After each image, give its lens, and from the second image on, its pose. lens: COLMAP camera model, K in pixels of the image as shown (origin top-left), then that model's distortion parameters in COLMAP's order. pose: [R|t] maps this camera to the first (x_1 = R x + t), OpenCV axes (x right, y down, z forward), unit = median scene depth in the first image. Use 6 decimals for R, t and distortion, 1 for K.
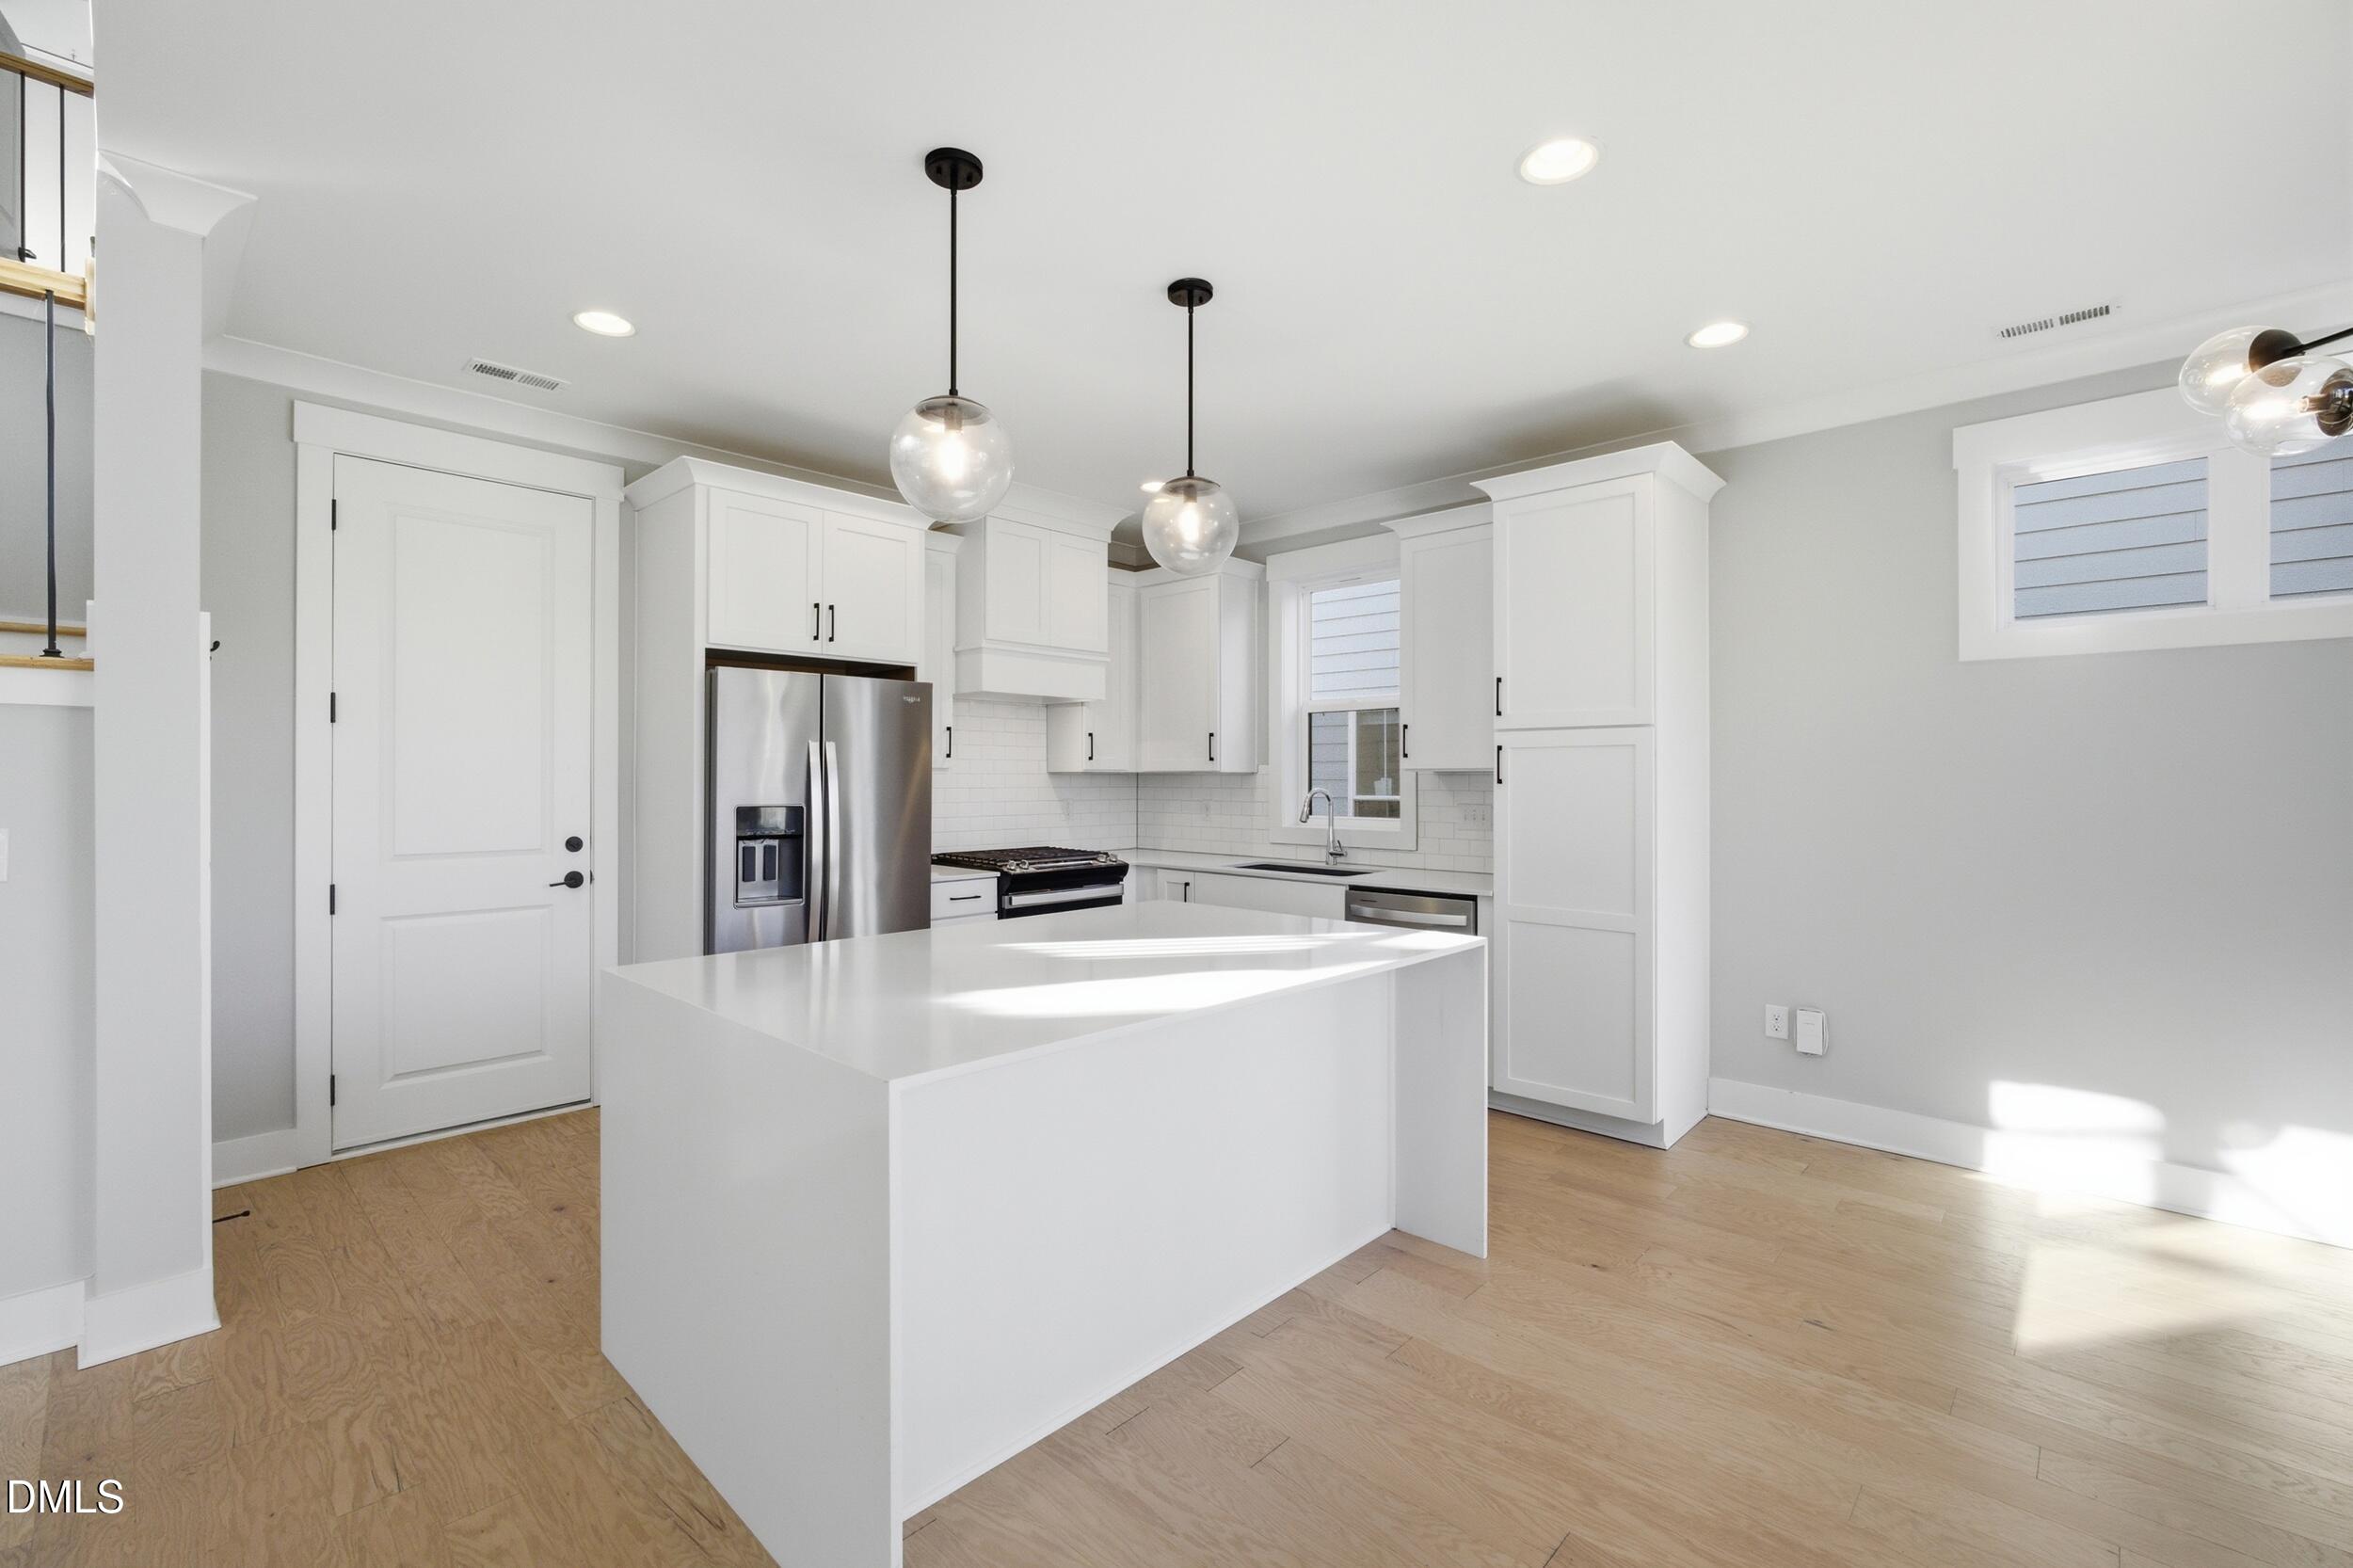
lens RADIAL K [[1006.6, 0, 1176.5], [0, 1006.6, 784.0], [0, 0, 1]] dist [-0.018964, 0.007577]
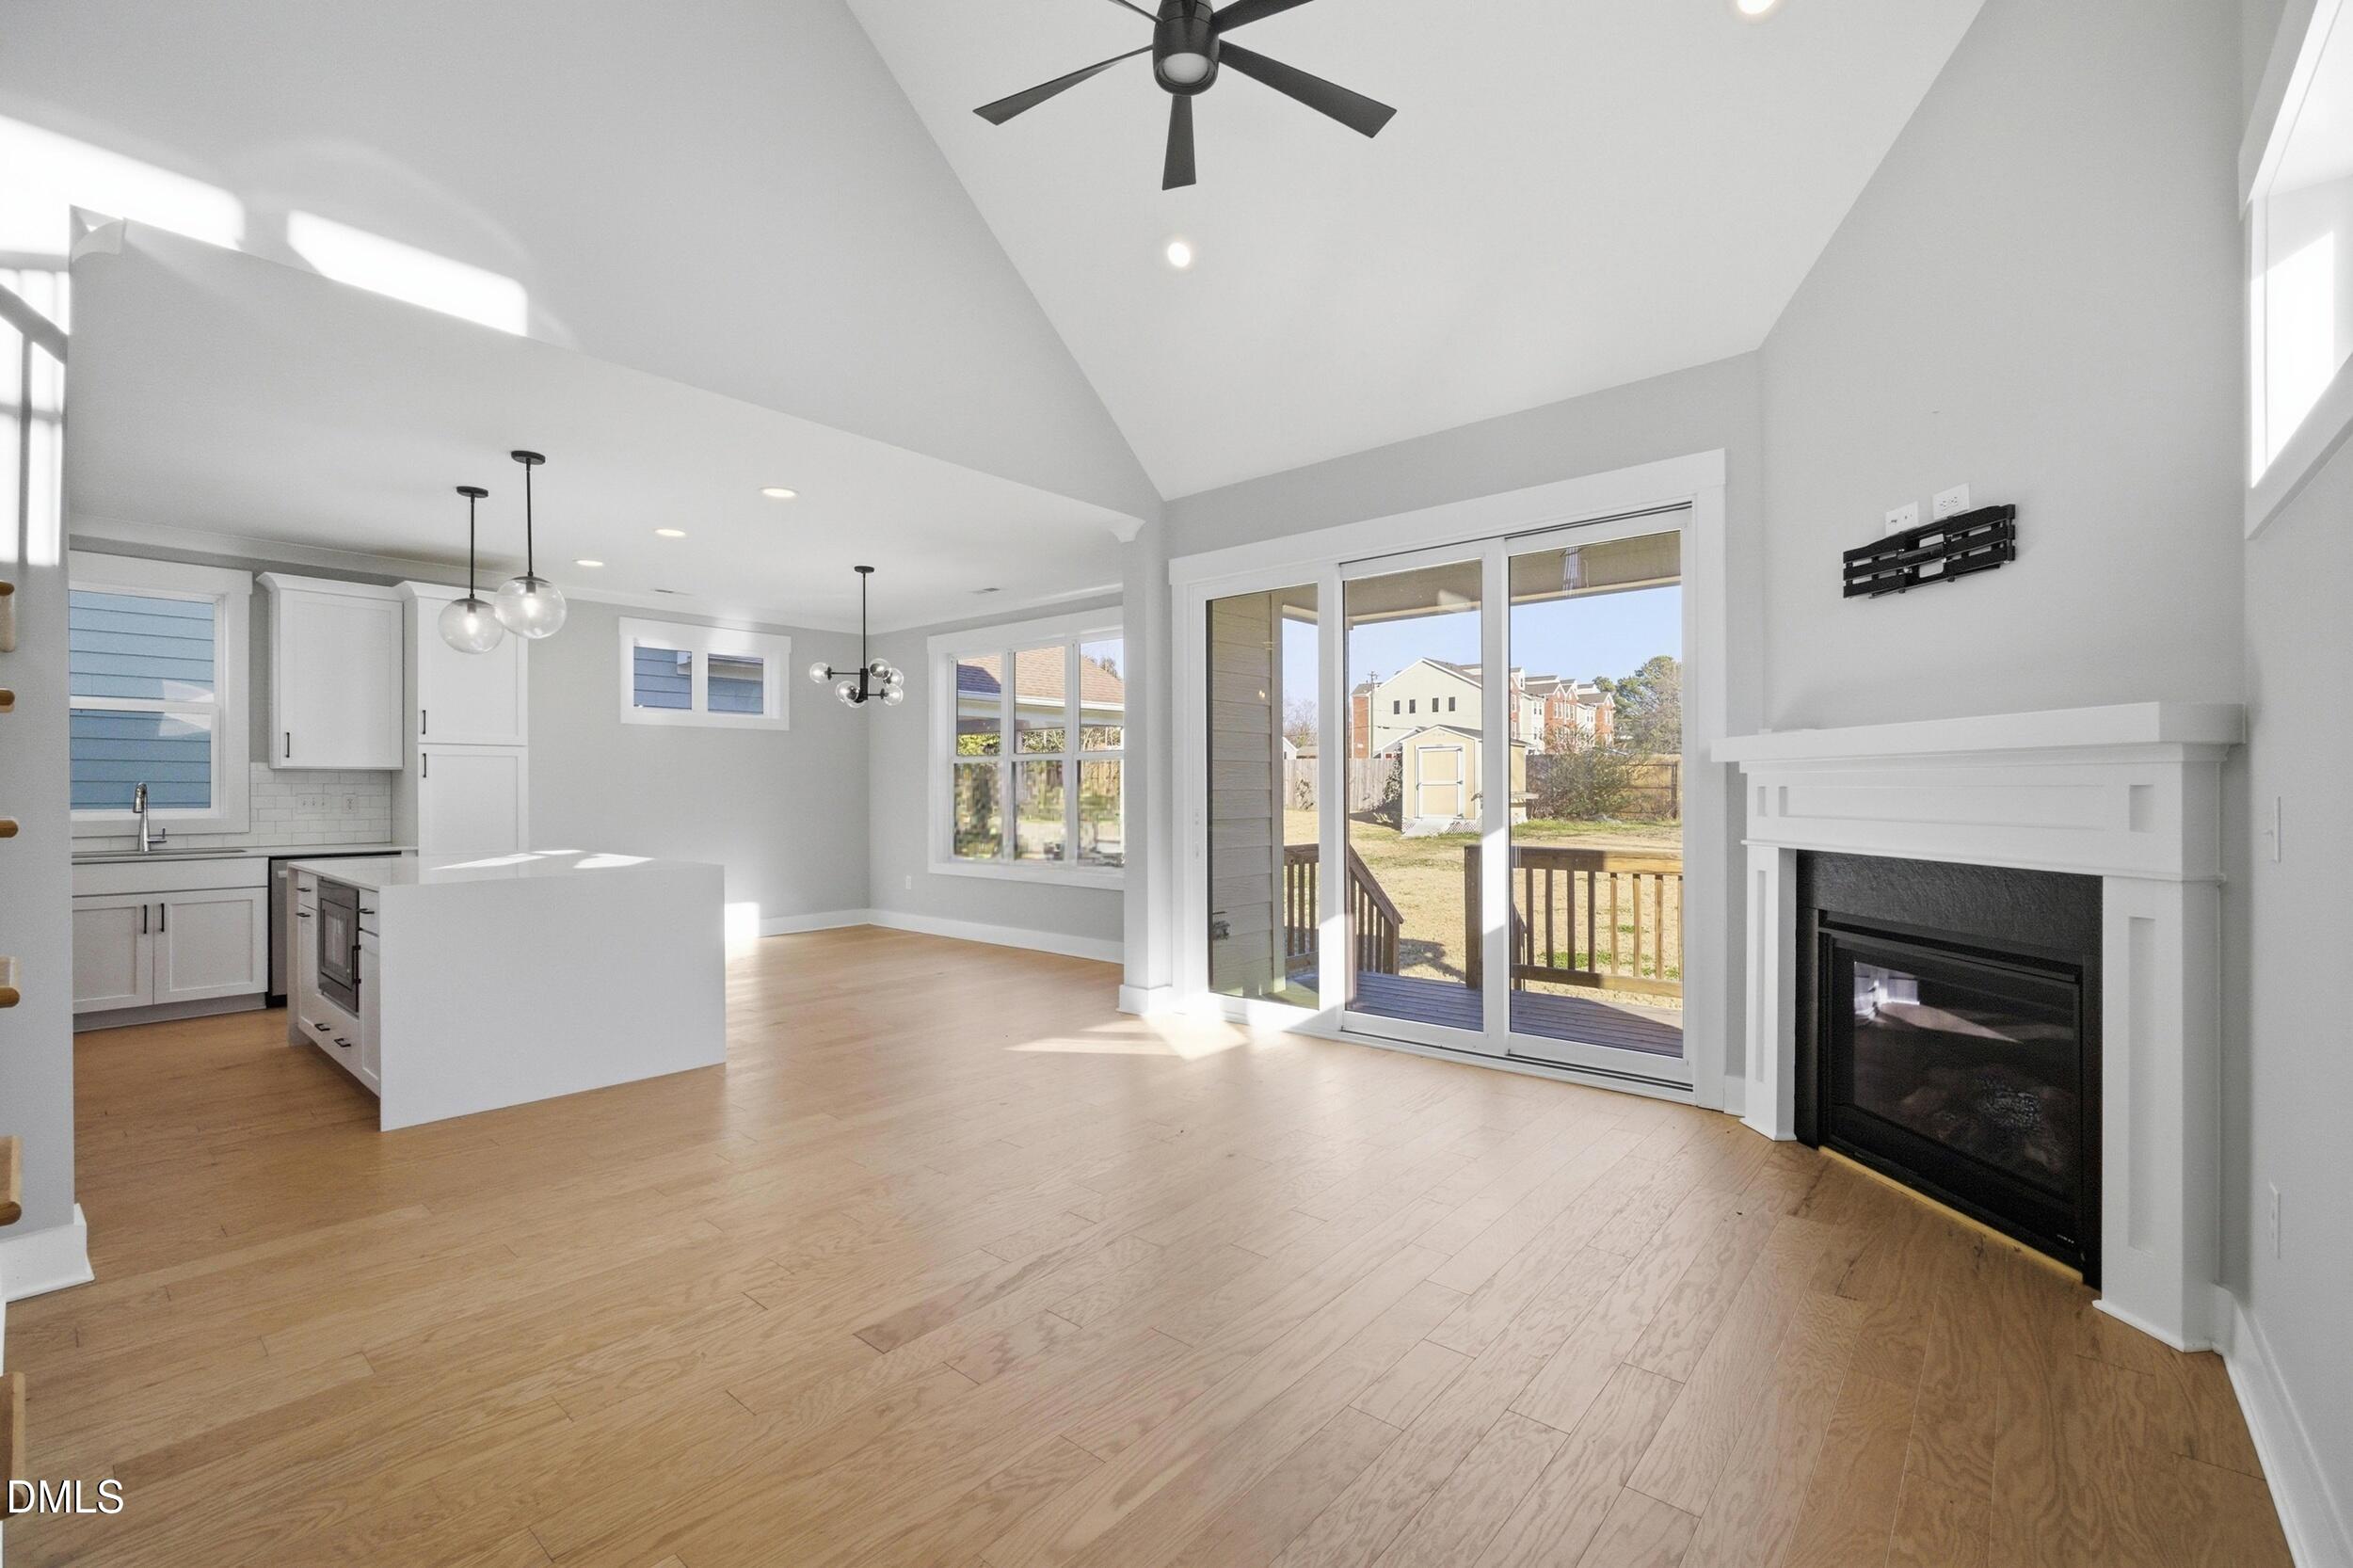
lens RADIAL K [[1012.8, 0, 1176.5], [0, 1012.8, 784.0], [0, 0, 1]] dist [-0.016878, 0.007814]
pose [[-0.050911, 0.002431, 0.998700, -1.378404], [0.006655, 0.999976, -0.002095, 0.021723], [-0.998681, 0.006540, -0.050926, -0.103702]]
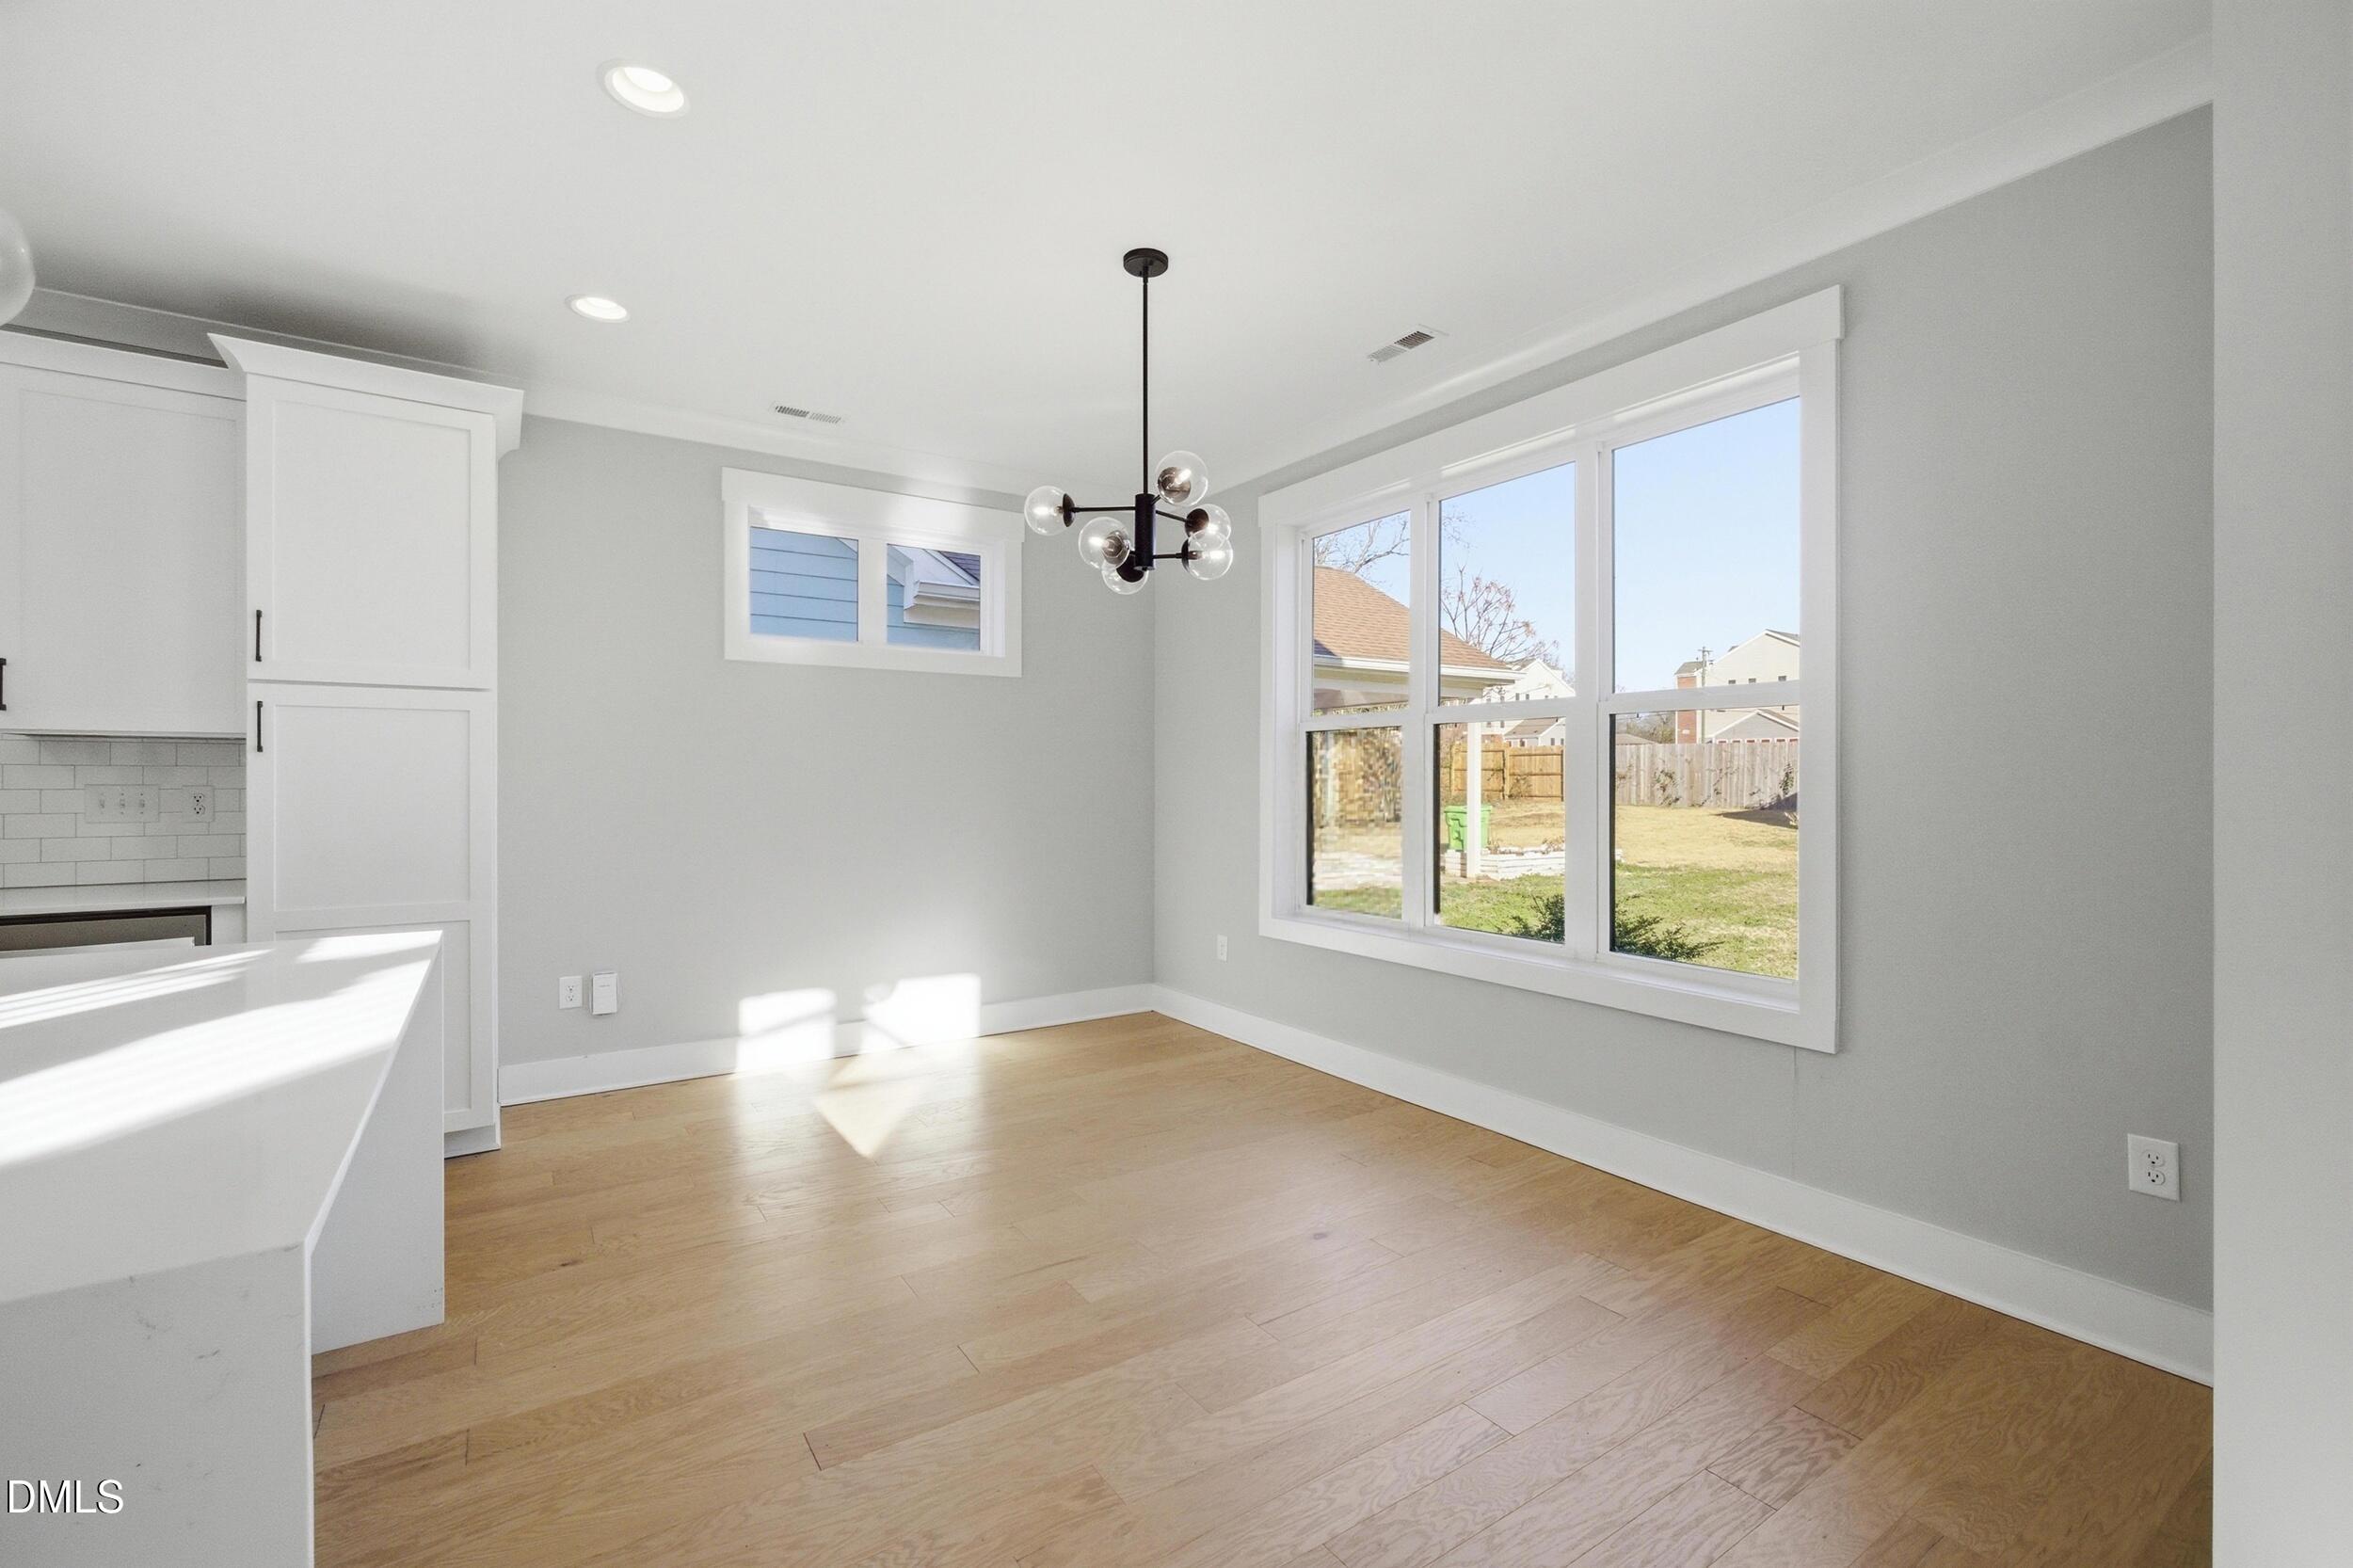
lens RADIAL K [[1006.6, 0, 1176.5], [0, 1006.6, 784.0], [0, 0, 1]] dist [-0.018964, 0.007577]
pose [[0.221436, -0.006492, 0.975153, -0.263935], [0.002927, 0.999978, 0.005992, 0.021595], [-0.975171, 0.001527, 0.221450, 0.173333]]
